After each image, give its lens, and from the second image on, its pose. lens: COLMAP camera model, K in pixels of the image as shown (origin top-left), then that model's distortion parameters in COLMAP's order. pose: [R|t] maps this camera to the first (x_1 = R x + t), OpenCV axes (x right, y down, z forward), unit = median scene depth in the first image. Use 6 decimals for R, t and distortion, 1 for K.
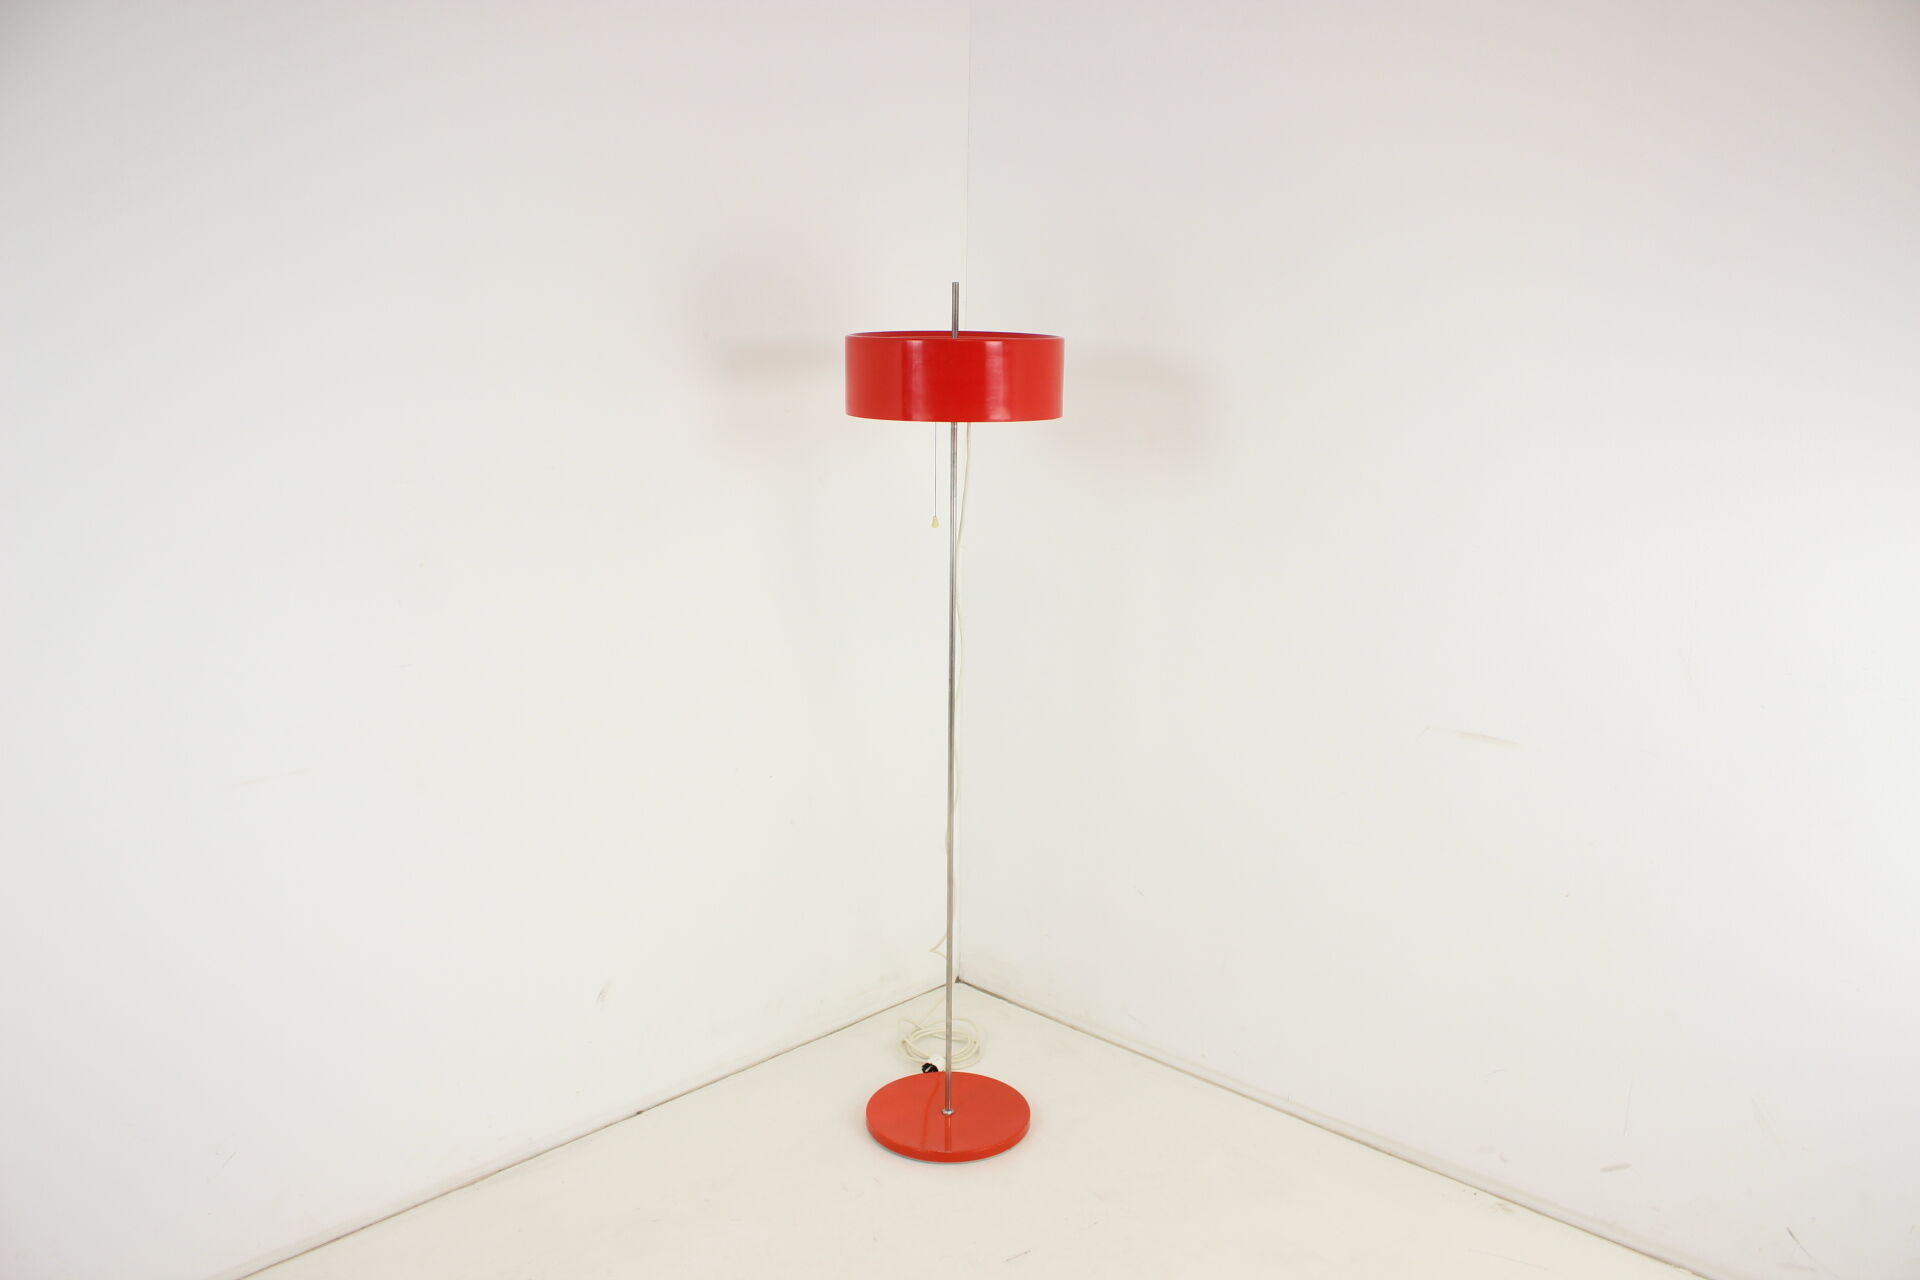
lens RADIAL K [[1849.3, 0, 960.0], [0, 1849.3, 640.0], [0, 0, 1]] dist [-0.001246, -0.008735]
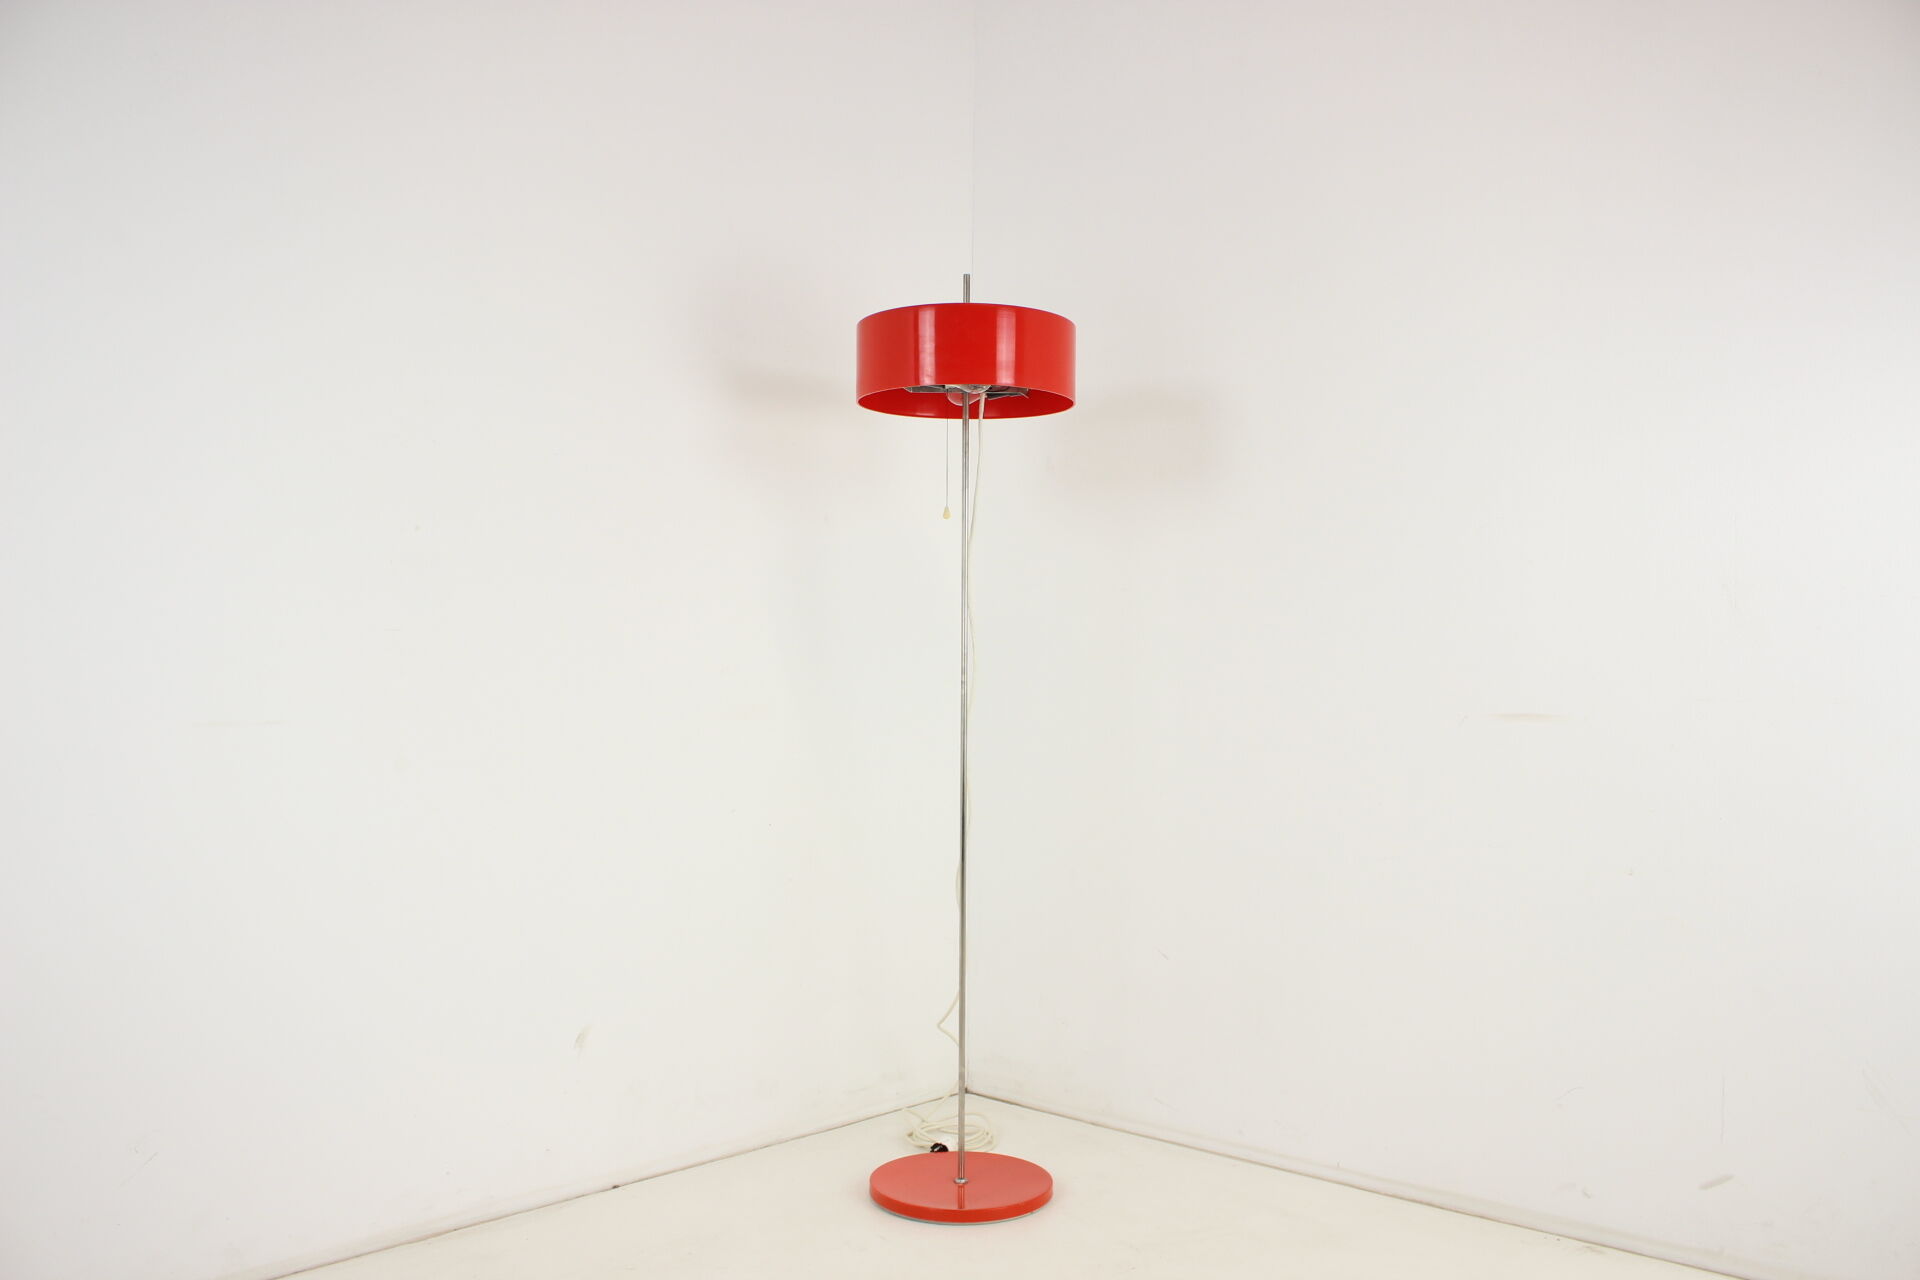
lens RADIAL K [[1849.3, 0, 960.0], [0, 1849.3, 640.0], [0, 0, 1]] dist [-0.001246, -0.008735]
pose [[0.999986, -0.002638, -0.004669, -0.001998], [0.001448, 0.971131, -0.238542, 0.230737], [0.005163, 0.238531, 0.971121, 0.074308]]
